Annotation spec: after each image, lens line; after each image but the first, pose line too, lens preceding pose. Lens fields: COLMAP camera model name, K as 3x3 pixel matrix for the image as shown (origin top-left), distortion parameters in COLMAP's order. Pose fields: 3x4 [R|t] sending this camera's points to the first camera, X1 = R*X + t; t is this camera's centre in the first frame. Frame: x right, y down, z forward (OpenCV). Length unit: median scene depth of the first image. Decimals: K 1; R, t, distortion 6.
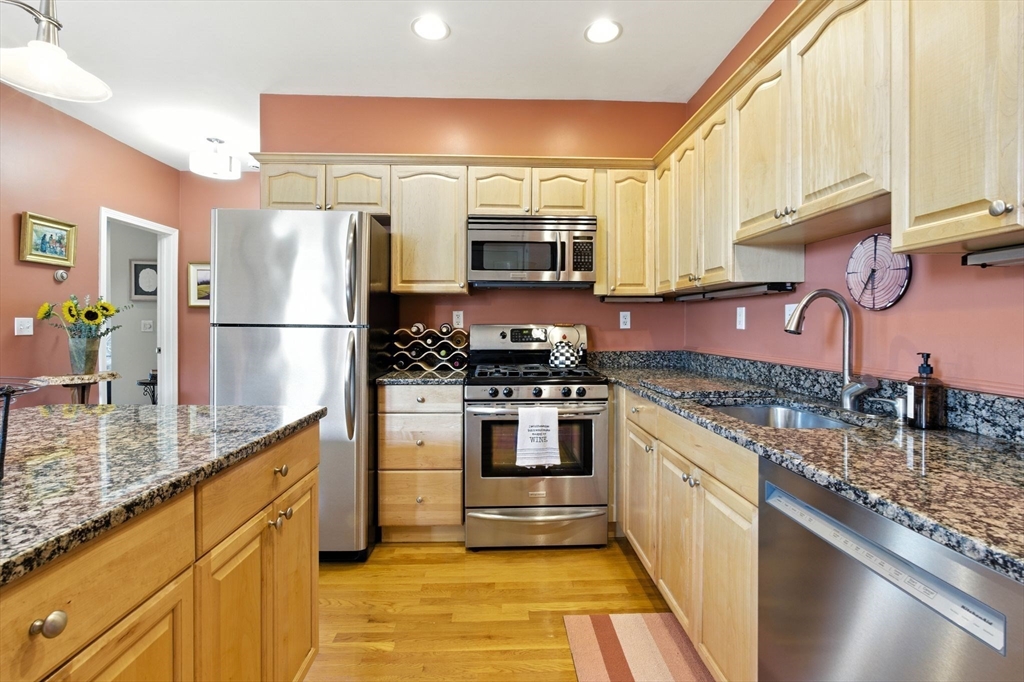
lens RADIAL K [[476.6, 0, 512.3], [0, 476.6, 325.2], [0, 0, 1]] dist [-0.012040, 0.002867]
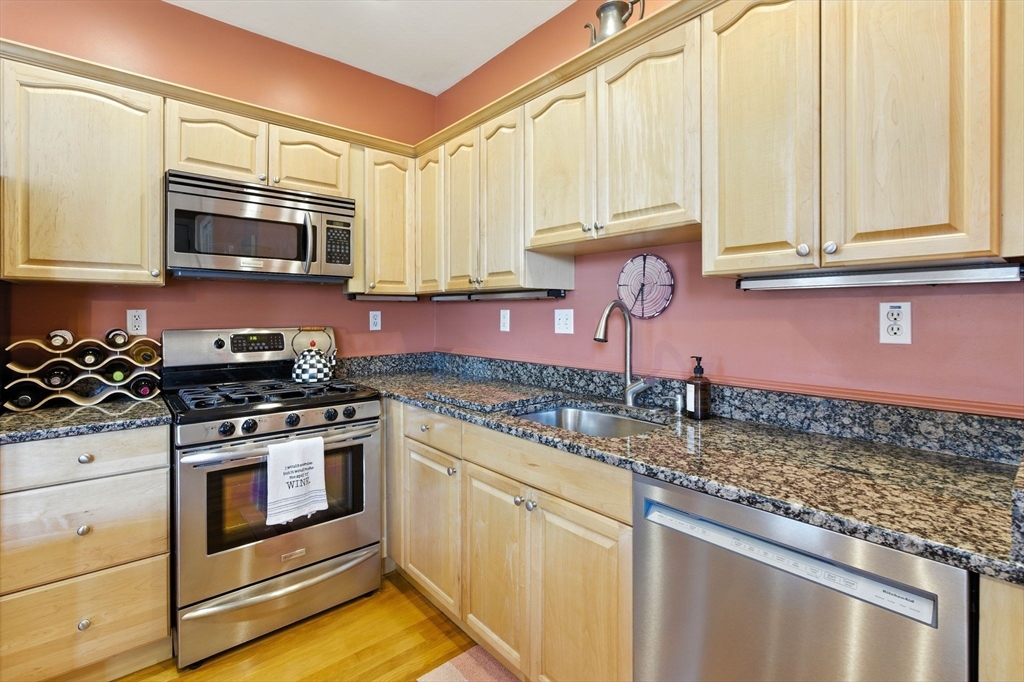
lens RADIAL K [[476.6, 0, 525.5], [0, 476.6, 312.8], [0, 0, 1]] dist [-0.012040, 0.002867]
pose [[0.777078, 0.002074, 0.629401, -0.136091], [0.001216, 0.999988, -0.004796, -0.027072], [-0.629403, 0.004492, 0.777066, 0.176111]]
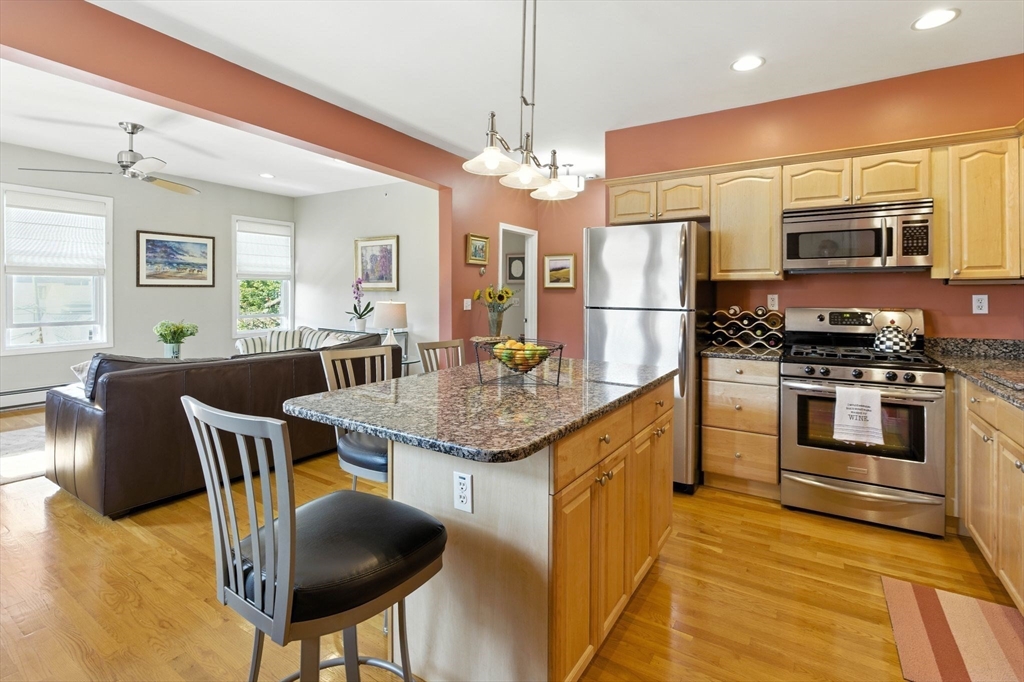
lens RADIAL K [[476.6, 0, 521.1], [0, 476.6, 293.1], [0, 0, 1]] dist [-0.012040, 0.002867]
pose [[0.830089, -0.002258, -0.557626, 0.019731], [-0.002721, 0.999963, -0.008100, -0.029626], [0.557624, 0.008241, 0.830053, -0.299723]]
